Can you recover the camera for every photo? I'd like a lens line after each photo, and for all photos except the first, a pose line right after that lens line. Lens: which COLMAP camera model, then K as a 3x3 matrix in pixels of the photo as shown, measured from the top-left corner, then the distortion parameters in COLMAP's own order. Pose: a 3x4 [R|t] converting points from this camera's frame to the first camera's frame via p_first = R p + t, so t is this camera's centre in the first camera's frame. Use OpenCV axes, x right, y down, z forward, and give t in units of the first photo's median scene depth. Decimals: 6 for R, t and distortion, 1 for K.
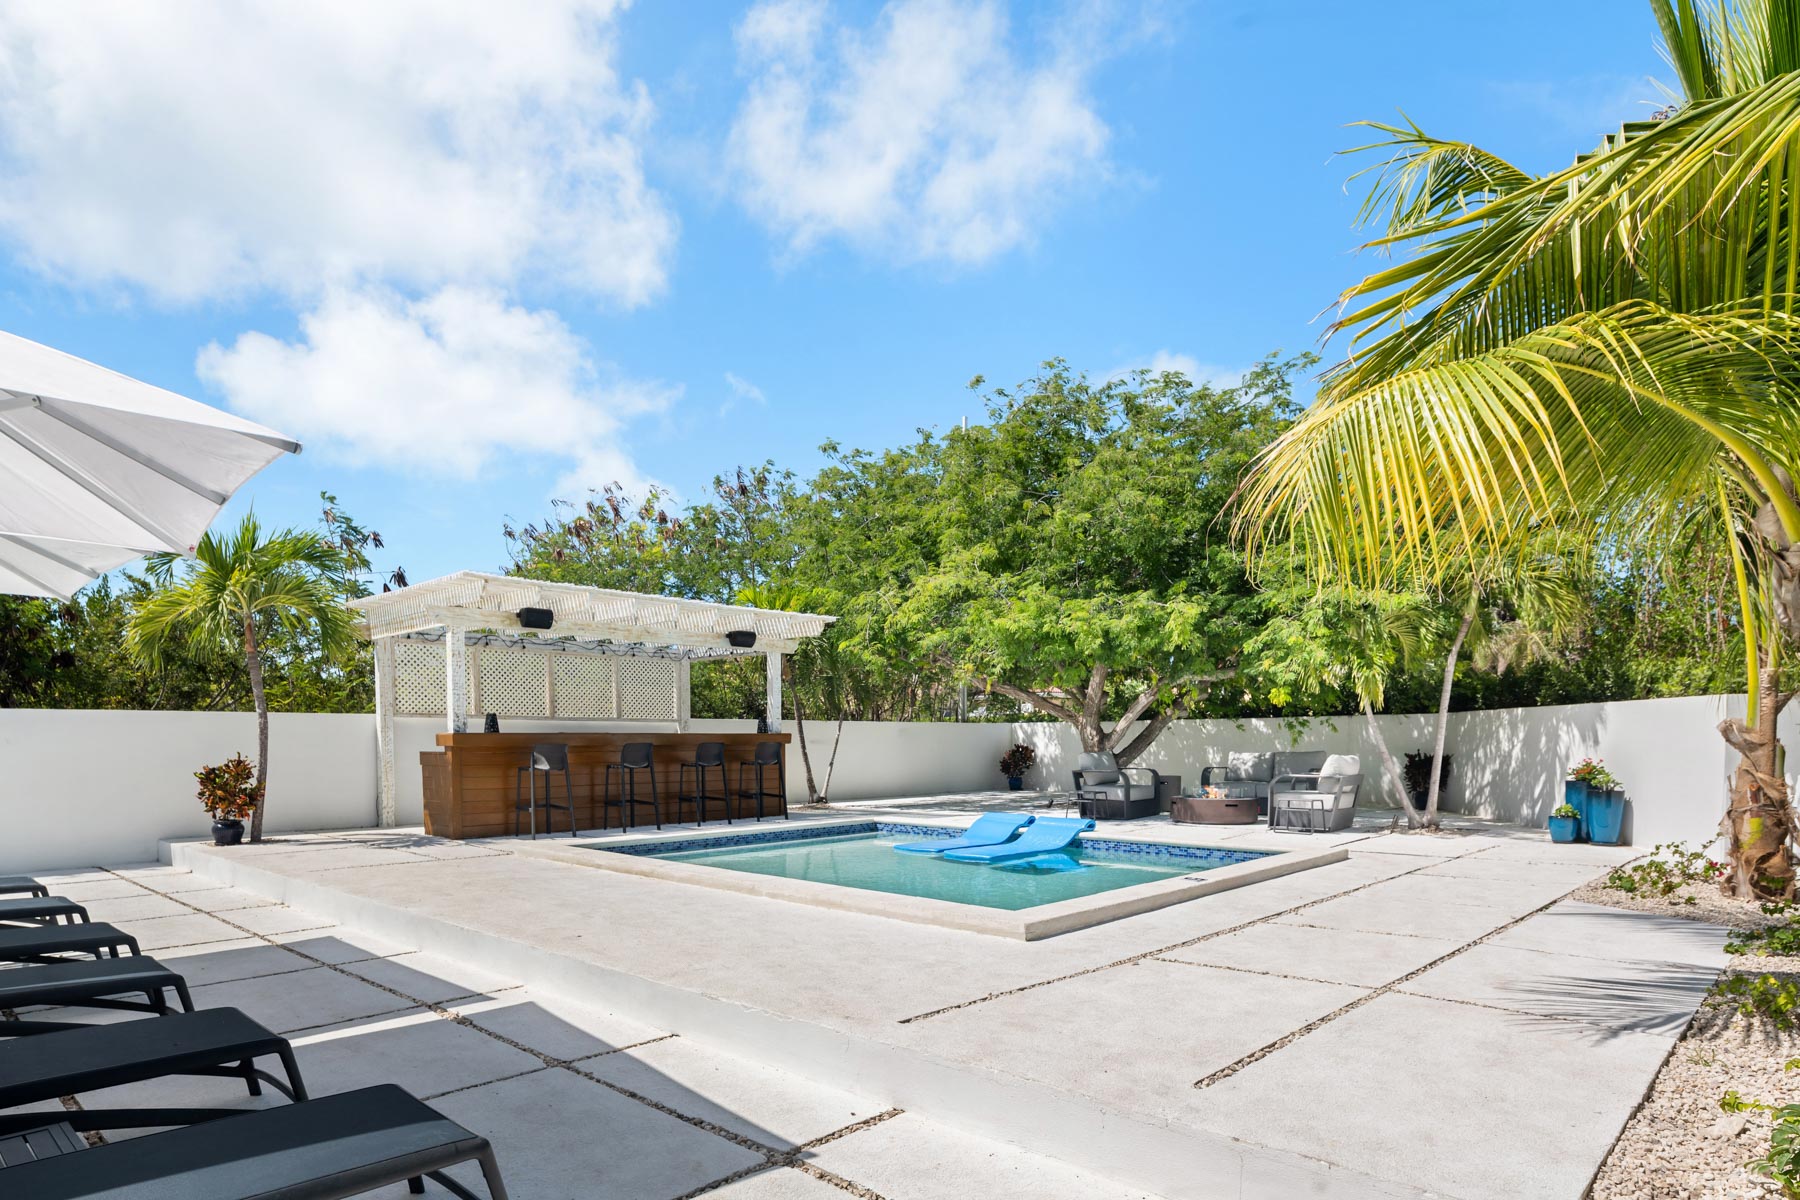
lens RADIAL K [[968.0, 0, 899.1], [0, 968.0, 644.8], [0, 0, 1]] dist [0.000163, 0.000084]
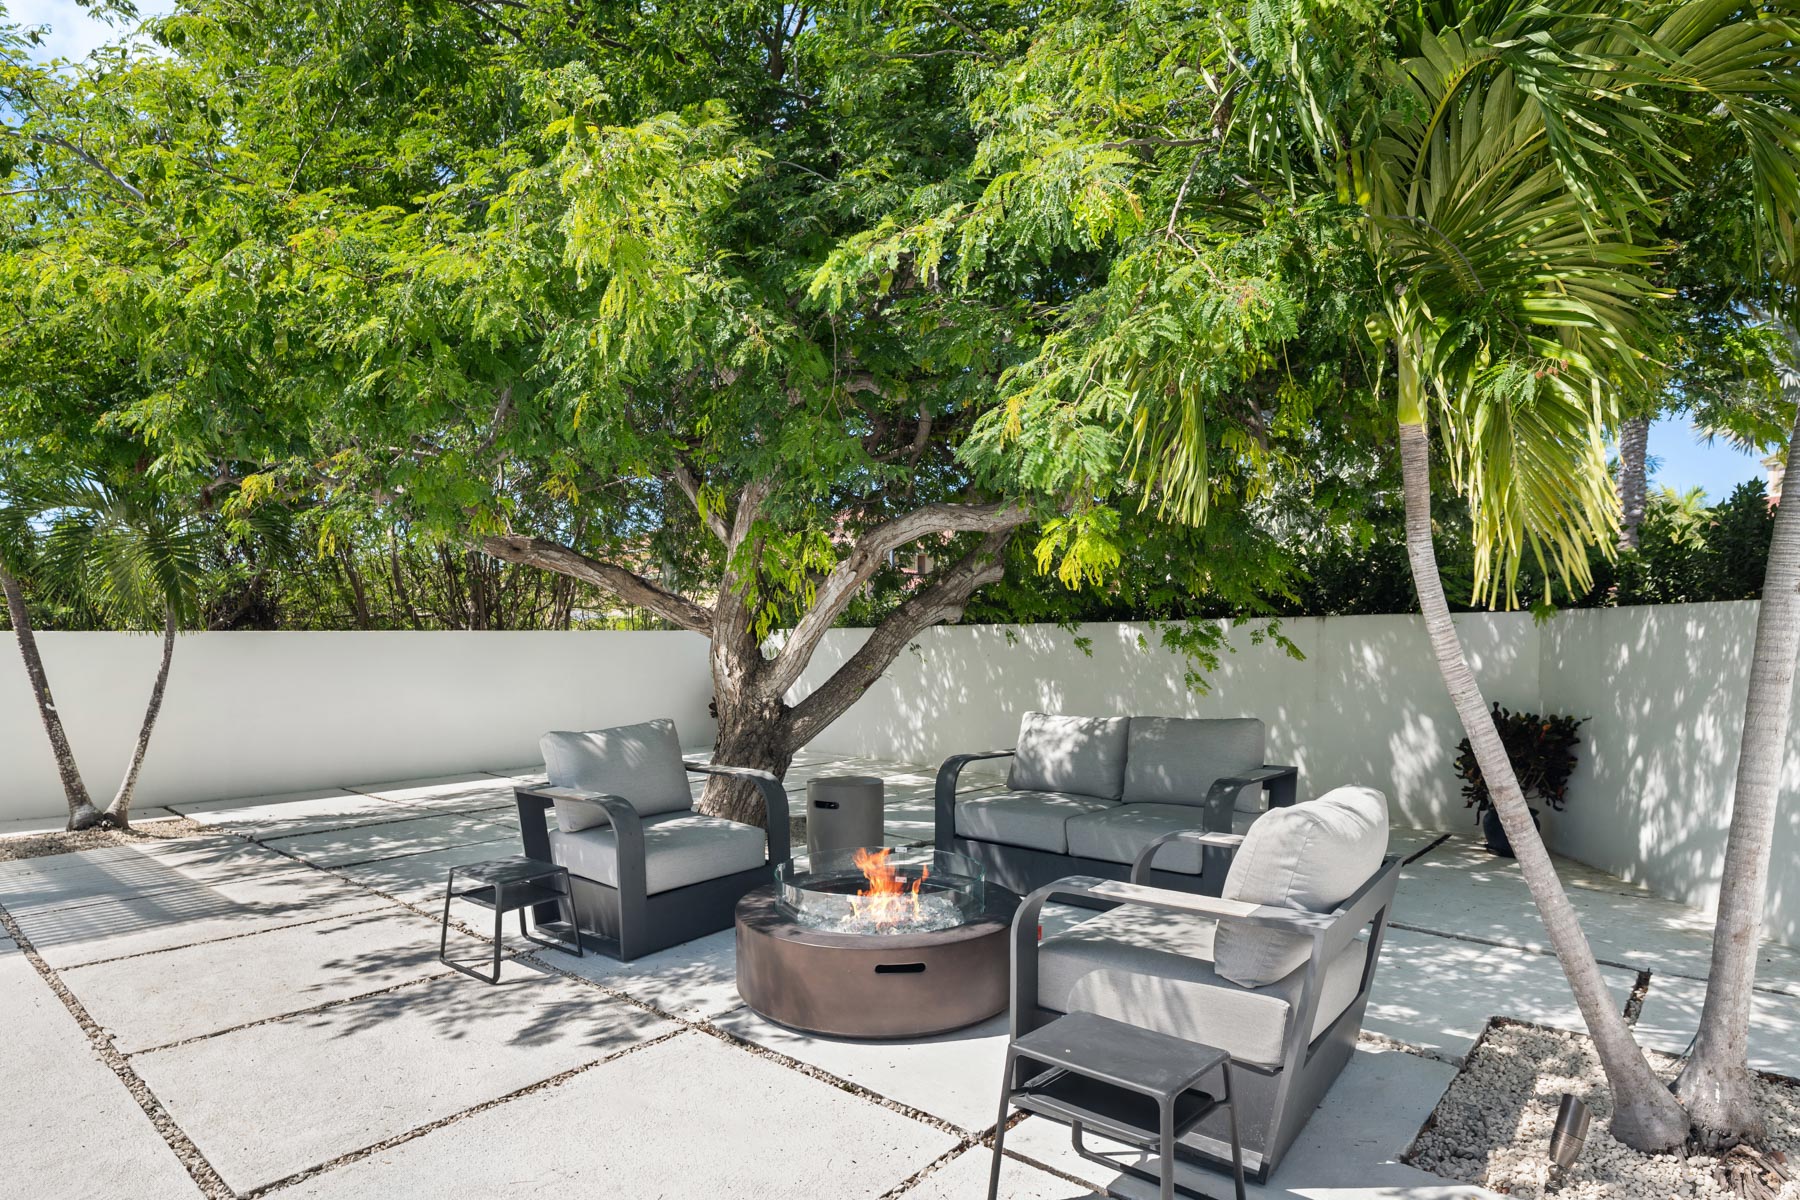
lens RADIAL K [[968.0, 0, 899.1], [0, 968.0, 644.8], [0, 0, 1]] dist [0.000163, 0.000084]
pose [[0.999007, -0.005480, 0.044206, 0.256136], [0.000845, 0.994556, 0.104201, 0.039899], [-0.044536, -0.104060, 0.993573, 0.575864]]
